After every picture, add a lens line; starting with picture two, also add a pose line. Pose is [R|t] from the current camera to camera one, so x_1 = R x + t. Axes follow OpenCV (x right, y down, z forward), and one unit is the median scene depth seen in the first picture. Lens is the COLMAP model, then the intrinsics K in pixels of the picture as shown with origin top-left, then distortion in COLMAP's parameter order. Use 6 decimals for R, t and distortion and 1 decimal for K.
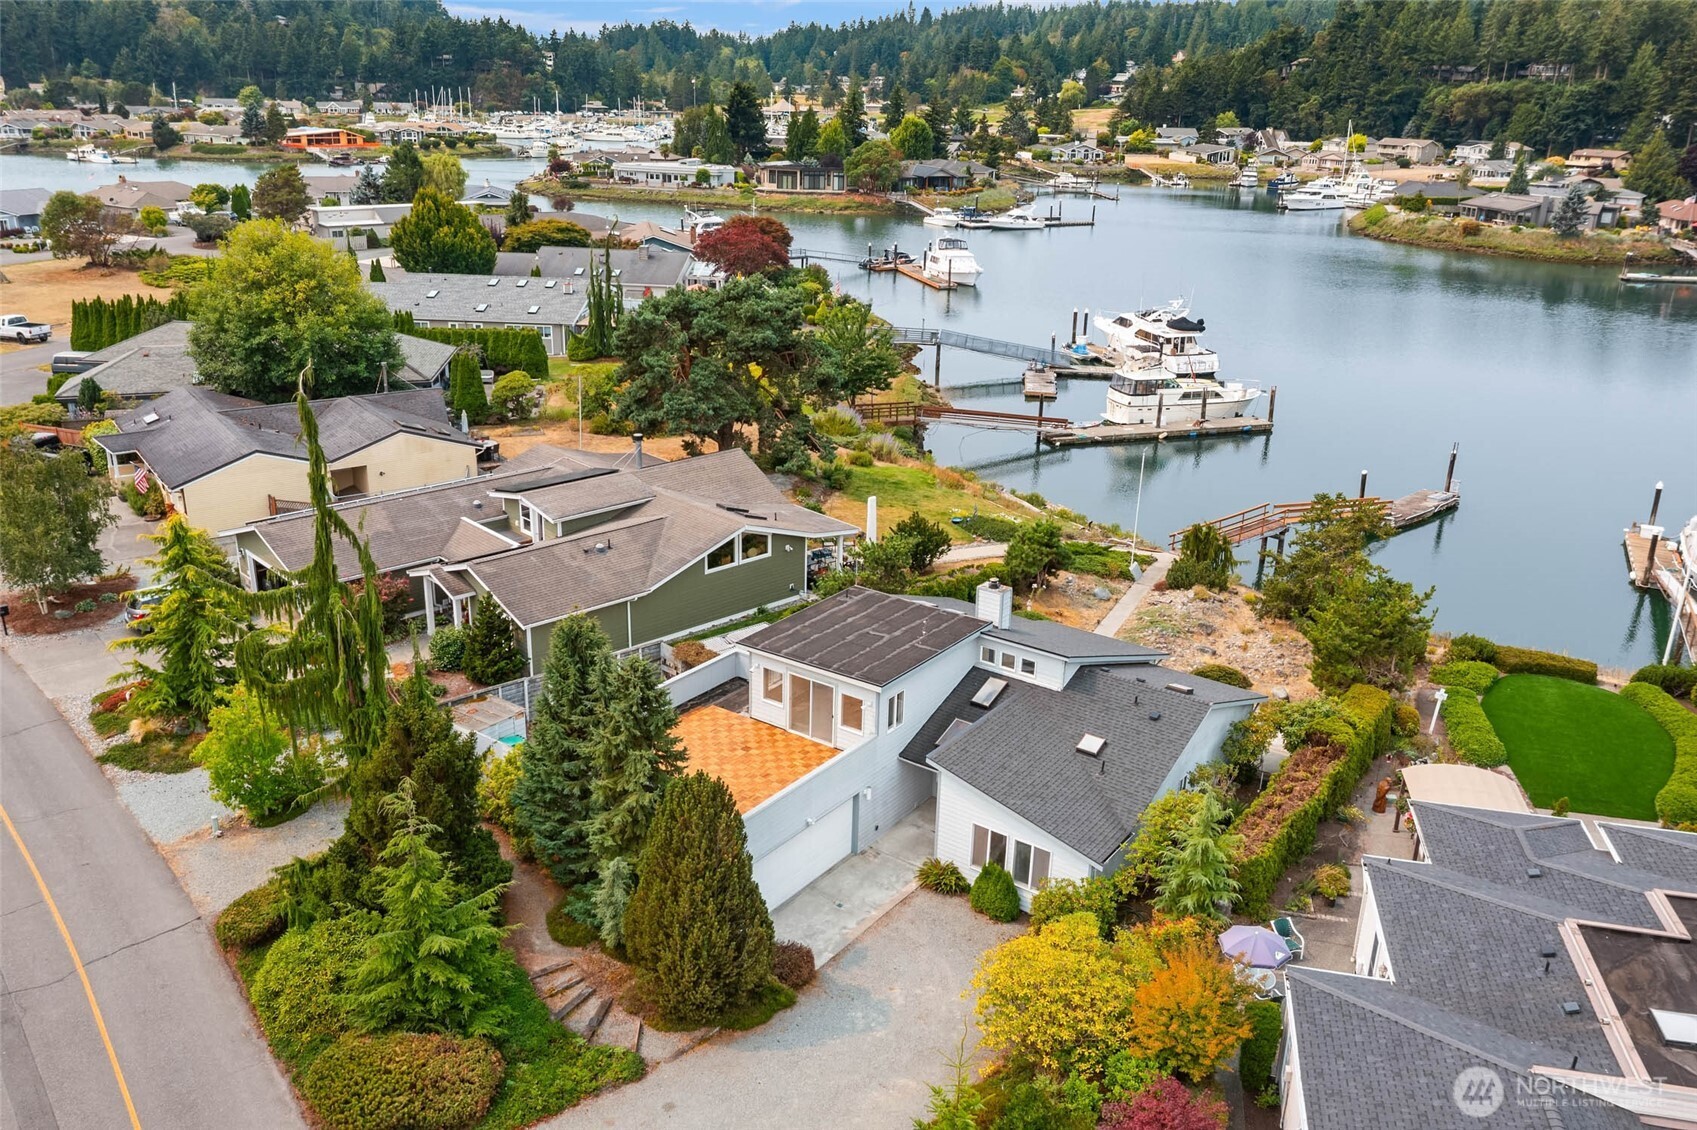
lens RADIAL K [[1251.8, 0, 866.2], [0, 1251.8, 568.0], [0, 0, 1]] dist [-0.015616, 0.006212]
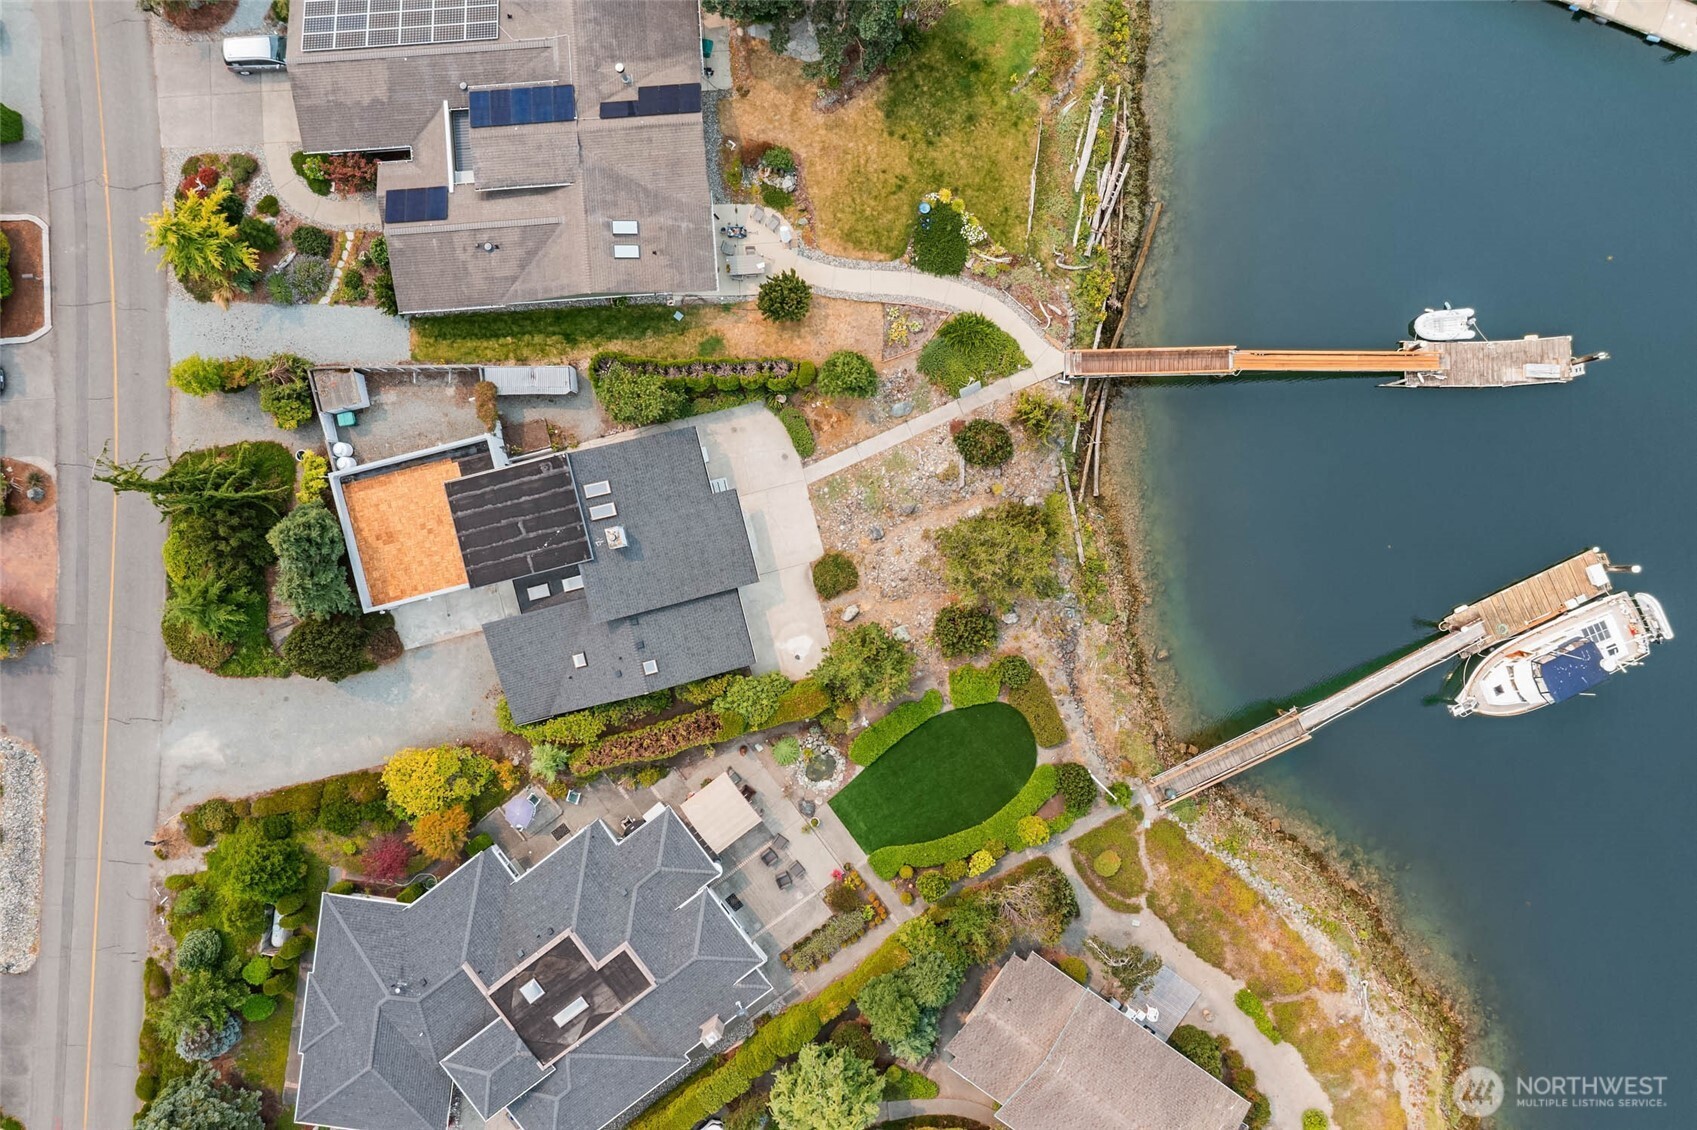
lens RADIAL K [[1337.2, 0, 848.5], [0, 1337.2, 565.0], [0, 0, 1]] dist [-0.000610, 0.005291]
pose [[0.755775, 0.654203, -0.028681, 0.194531], [-0.216516, 0.290989, 0.931905, -0.773071], [0.618001, -0.698100, 0.361568, 0.298418]]
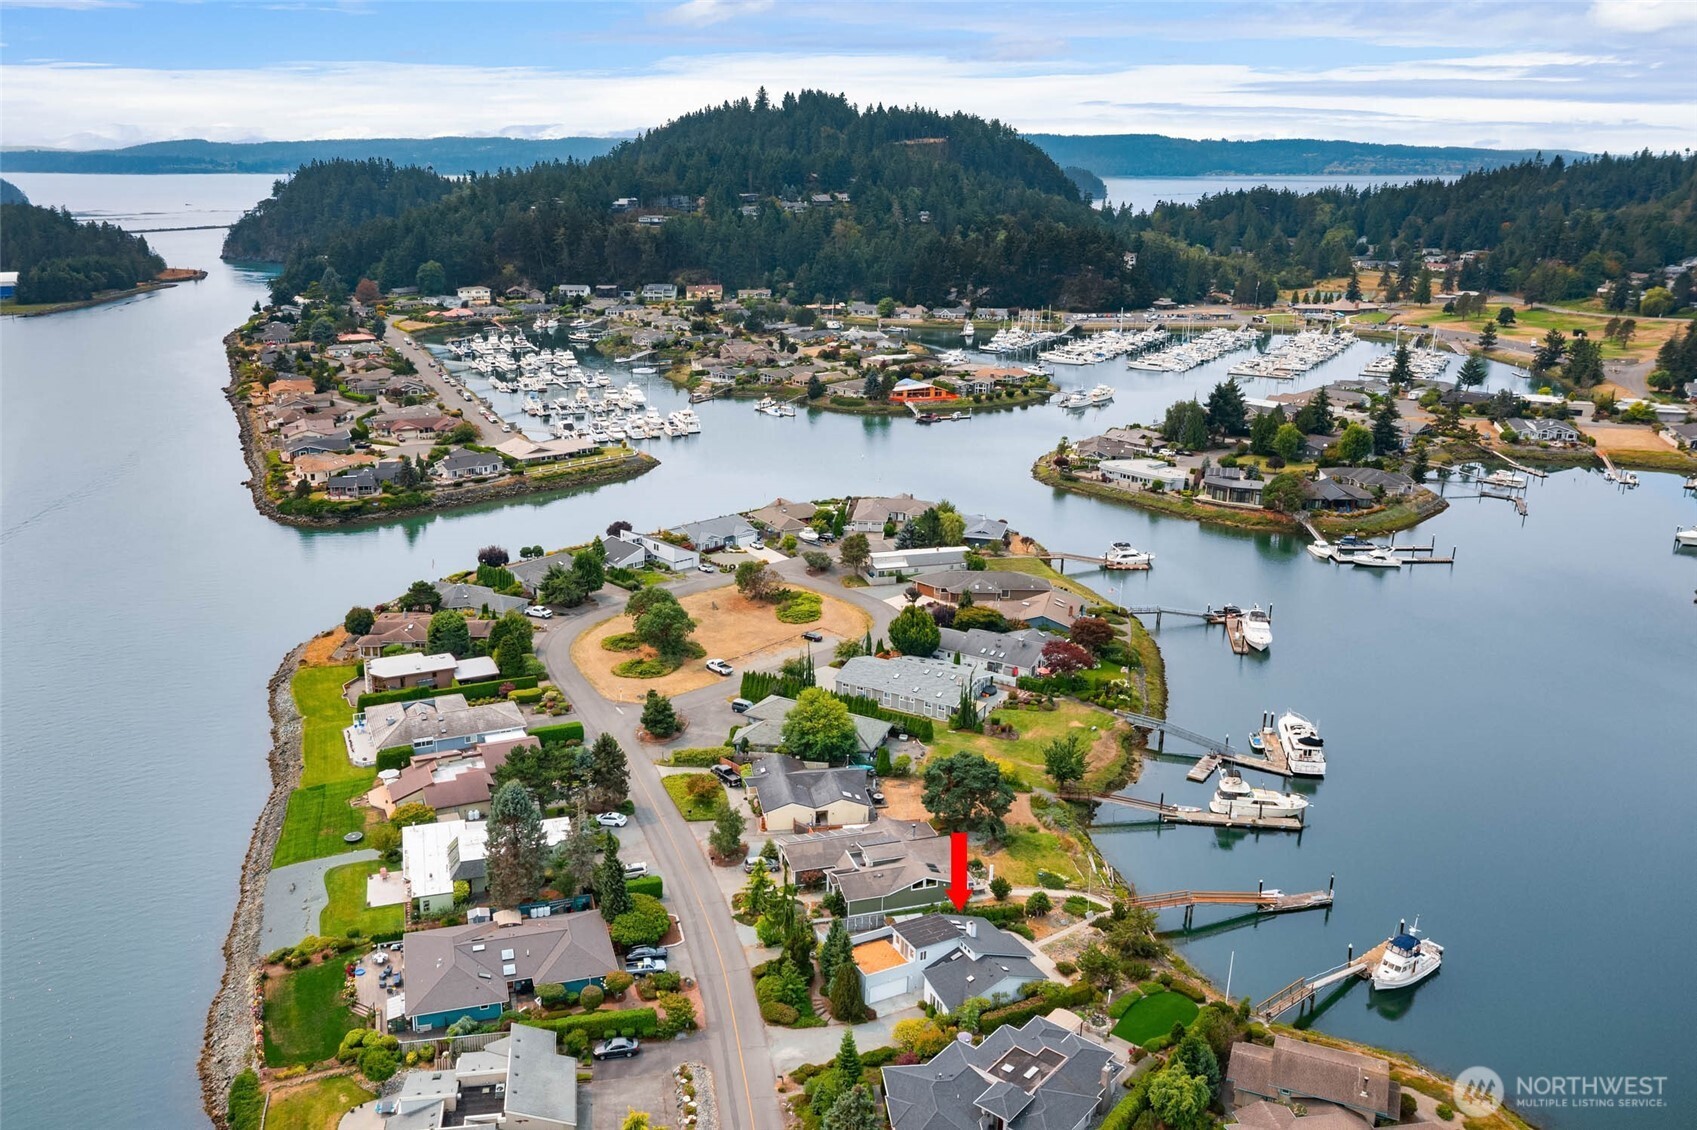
lens RADIAL K [[1251.8, 0, 866.2], [0, 1251.8, 568.0], [0, 0, 1]] dist [-0.015616, 0.006212]
pose [[0.895055, 0.108320, -0.432600, 0.606182], [-0.145646, 0.987862, -0.053990, -0.356439], [0.421501, 0.111330, 0.899968, -1.125146]]
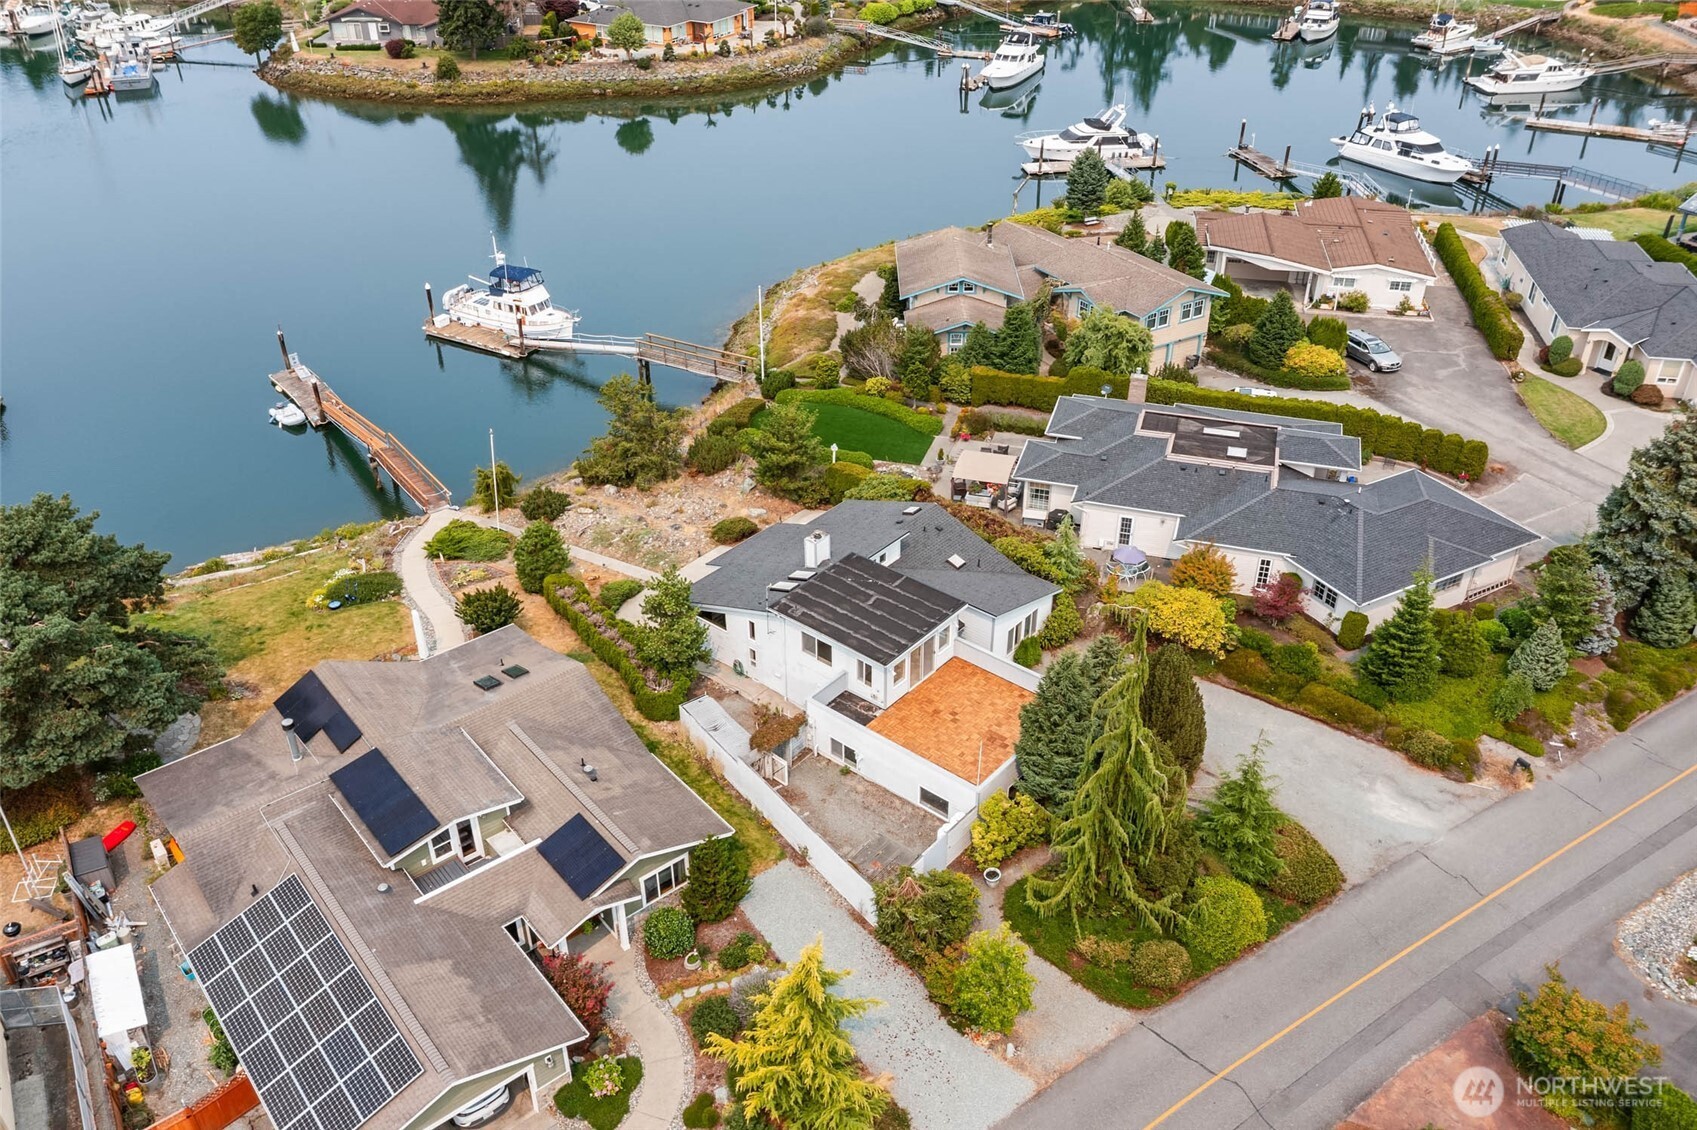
lens RADIAL K [[1337.2, 0, 848.5], [0, 1337.2, 565.0], [0, 0, 1]] dist [-0.000610, 0.005291]
pose [[0.087086, -0.575090, 0.813442, -0.535685], [0.382308, 0.773315, 0.505791, -0.346924], [-0.919922, 0.266938, 0.287206, 0.294726]]
